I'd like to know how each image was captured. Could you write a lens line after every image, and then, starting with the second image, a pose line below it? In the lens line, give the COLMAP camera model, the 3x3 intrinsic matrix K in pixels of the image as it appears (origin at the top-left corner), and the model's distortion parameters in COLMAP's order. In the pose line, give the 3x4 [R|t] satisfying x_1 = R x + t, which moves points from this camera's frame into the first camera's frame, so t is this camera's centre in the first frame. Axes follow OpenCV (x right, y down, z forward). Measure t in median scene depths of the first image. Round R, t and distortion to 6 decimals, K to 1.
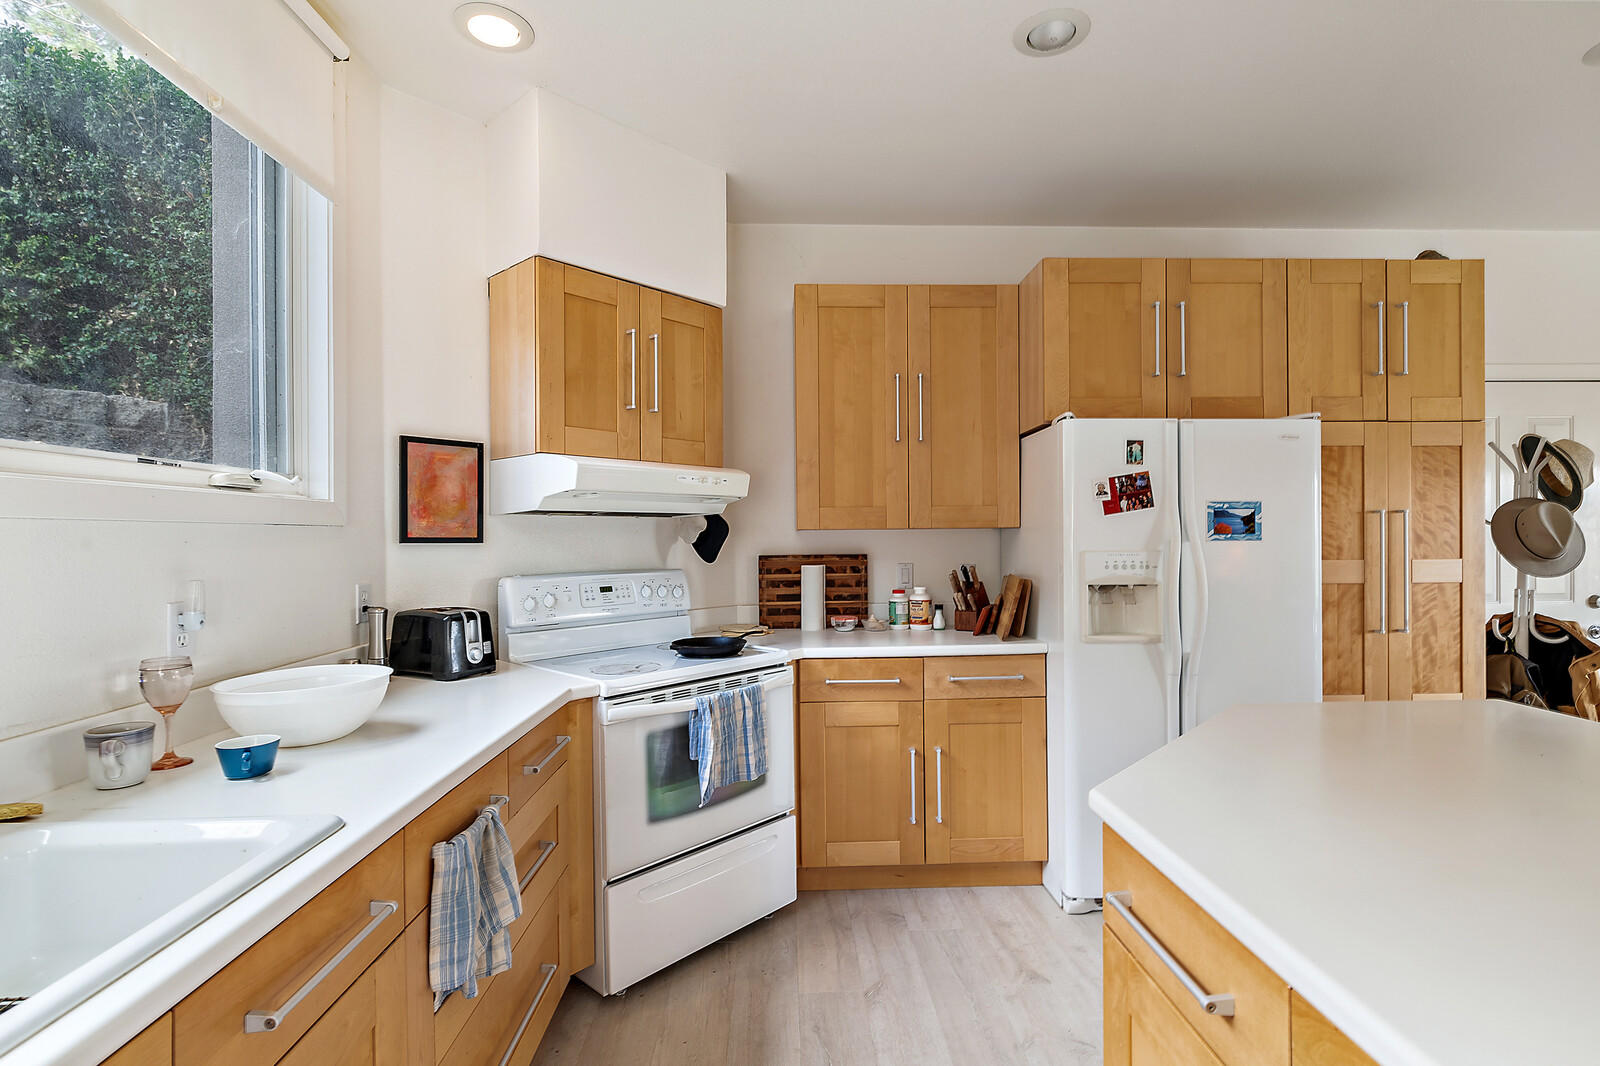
lens RADIAL K [[775.8, 0, 803.0], [0, 775.8, 537.5], [0, 0, 1]] dist [0.000057, 0.000072]
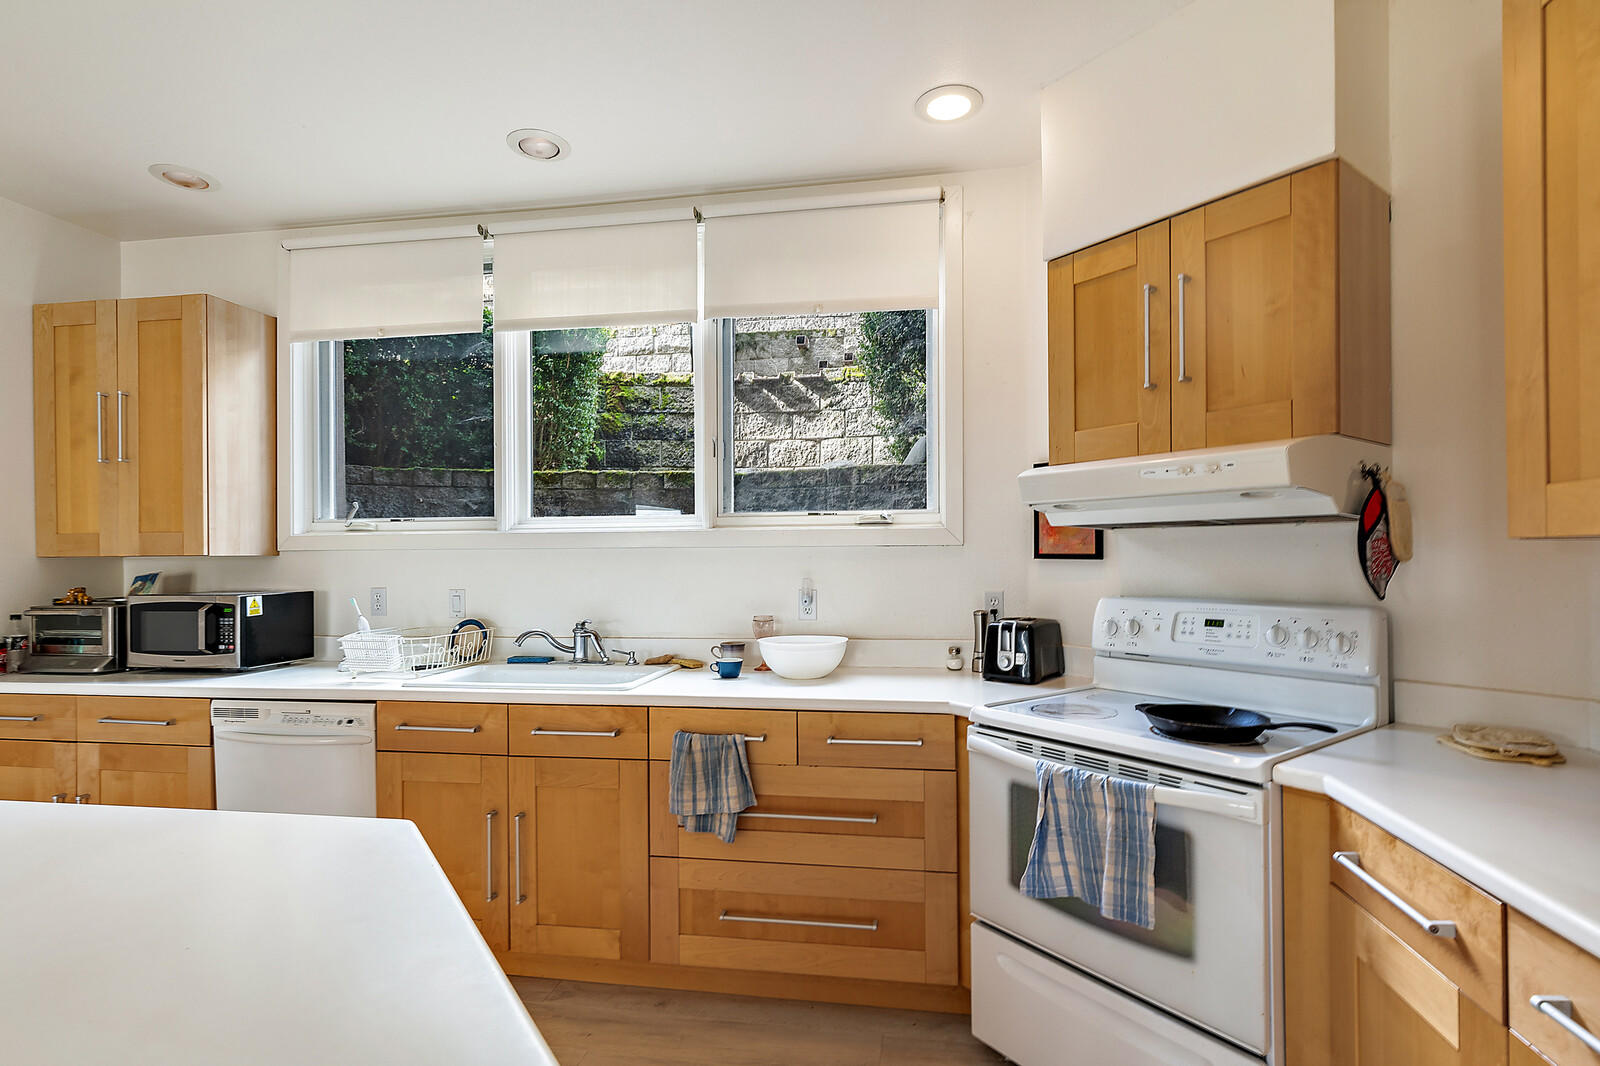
lens RADIAL K [[775.8, 0, 802.9], [0, 775.8, 542.8], [0, 0, 1]] dist [0.000057, 0.000072]
pose [[-0.199738, -0.008497, -0.979813, 0.643599], [0.006025, 0.999933, -0.009900, -0.006854], [0.979831, -0.007881, -0.199673, 0.870153]]
